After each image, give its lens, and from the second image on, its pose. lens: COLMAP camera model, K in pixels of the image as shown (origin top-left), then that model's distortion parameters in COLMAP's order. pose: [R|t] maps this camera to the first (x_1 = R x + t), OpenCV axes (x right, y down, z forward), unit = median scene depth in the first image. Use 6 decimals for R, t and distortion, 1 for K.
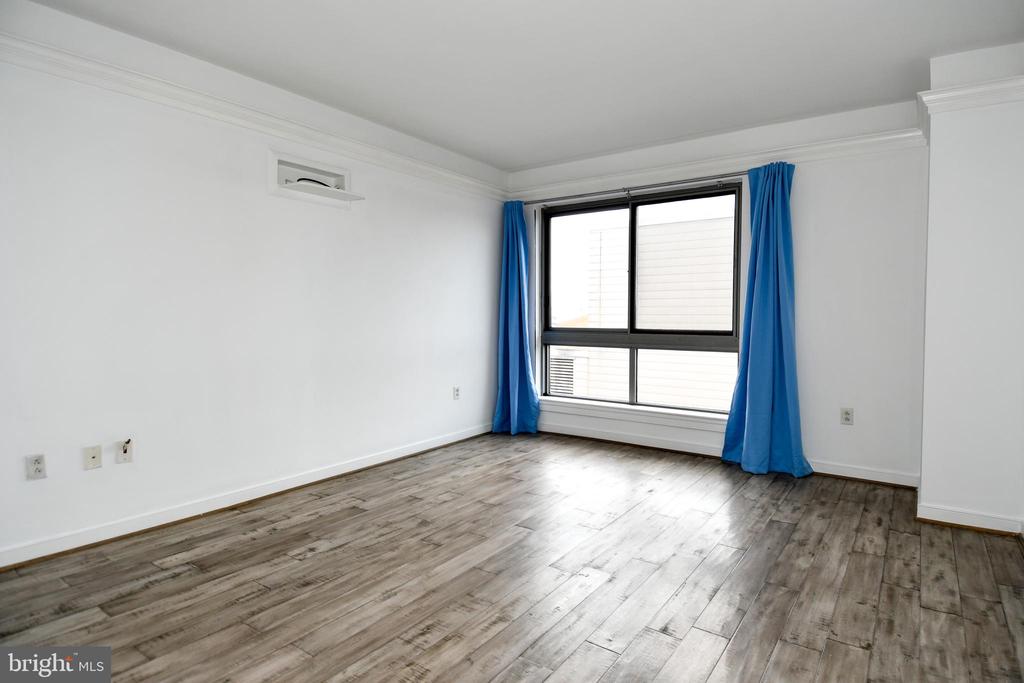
lens RADIAL K [[553.1, 0, 543.2], [0, 553.1, 318.3], [0, 0, 1]] dist [0.024789, -0.034032]
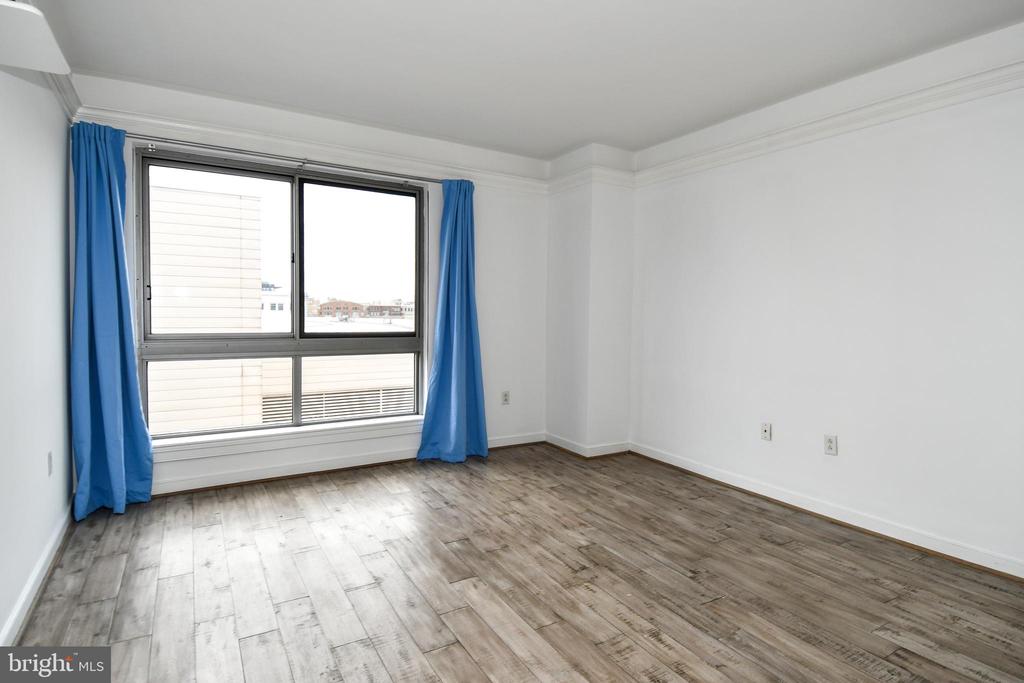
lens RADIAL K [[553.1, 0, 559.8], [0, 553.1, 323.6], [0, 0, 1]] dist [0.024789, -0.034032]
pose [[0.382879, -0.019058, 0.923602, -0.517432], [-0.009123, 0.999660, 0.024409, -0.020864], [-0.923753, -0.017772, 0.382575, 0.384448]]
